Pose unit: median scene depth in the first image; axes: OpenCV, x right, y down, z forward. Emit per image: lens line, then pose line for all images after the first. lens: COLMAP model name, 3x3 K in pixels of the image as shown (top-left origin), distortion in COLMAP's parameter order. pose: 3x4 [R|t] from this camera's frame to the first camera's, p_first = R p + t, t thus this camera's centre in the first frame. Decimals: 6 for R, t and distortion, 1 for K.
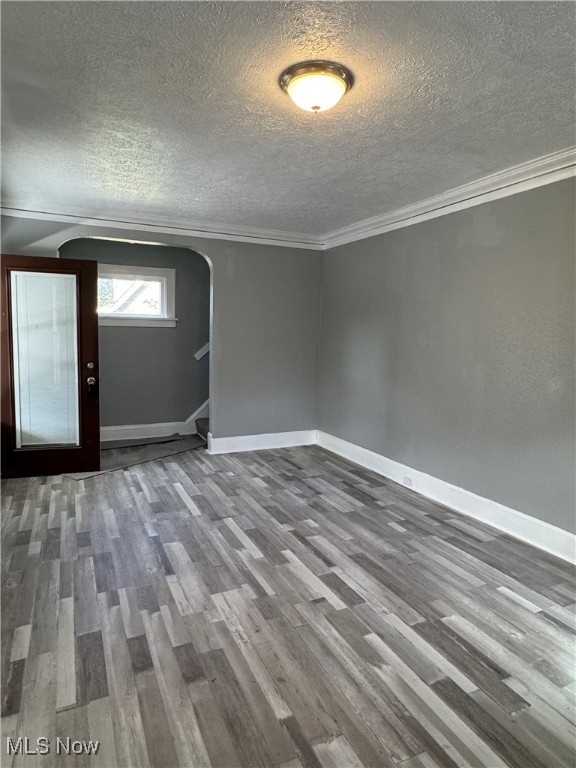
lens RADIAL K [[469.4, 0, 289.9], [0, 469.4, 384.3], [0, 0, 1]] dist [-0.003697, 0.002662]
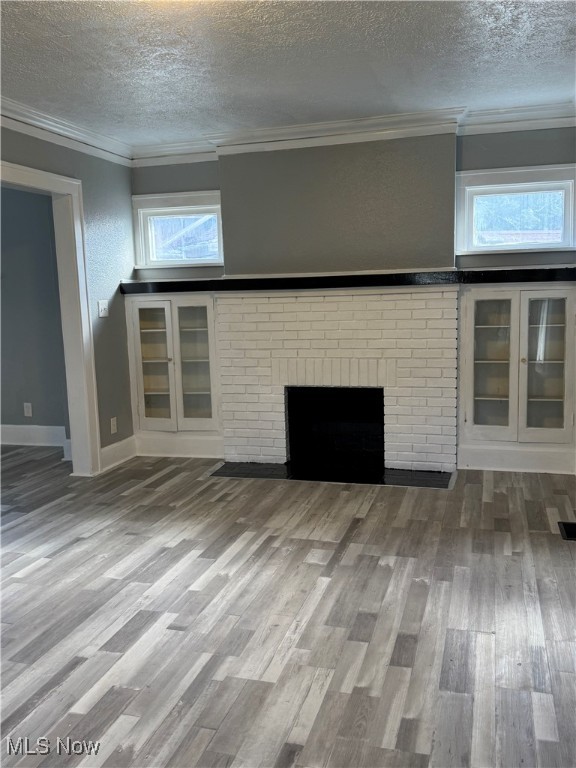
lens RADIAL K [[691.3, 0, 288.0], [0, 691.3, 384.0], [0, 0, 1]] dist [0.128641, -0.250727]
pose [[-0.747874, -0.084651, 0.658422, -0.750754], [0.089596, 0.969890, 0.226464, -0.160629], [-0.657767, 0.228358, -0.717771, 1.519341]]
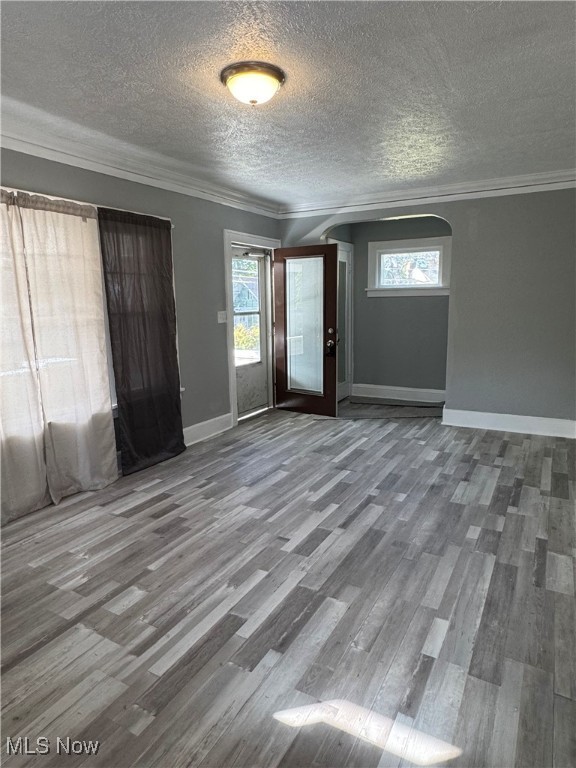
lens RADIAL K [[469.4, 0, 289.9], [0, 469.4, 384.3], [0, 0, 1]] dist [-0.003697, 0.002662]
pose [[0.577664, 0.114618, -0.808188, 0.892726], [-0.061973, 0.993393, 0.096588, -0.021263], [0.813919, -0.005710, 0.580951, 0.333102]]
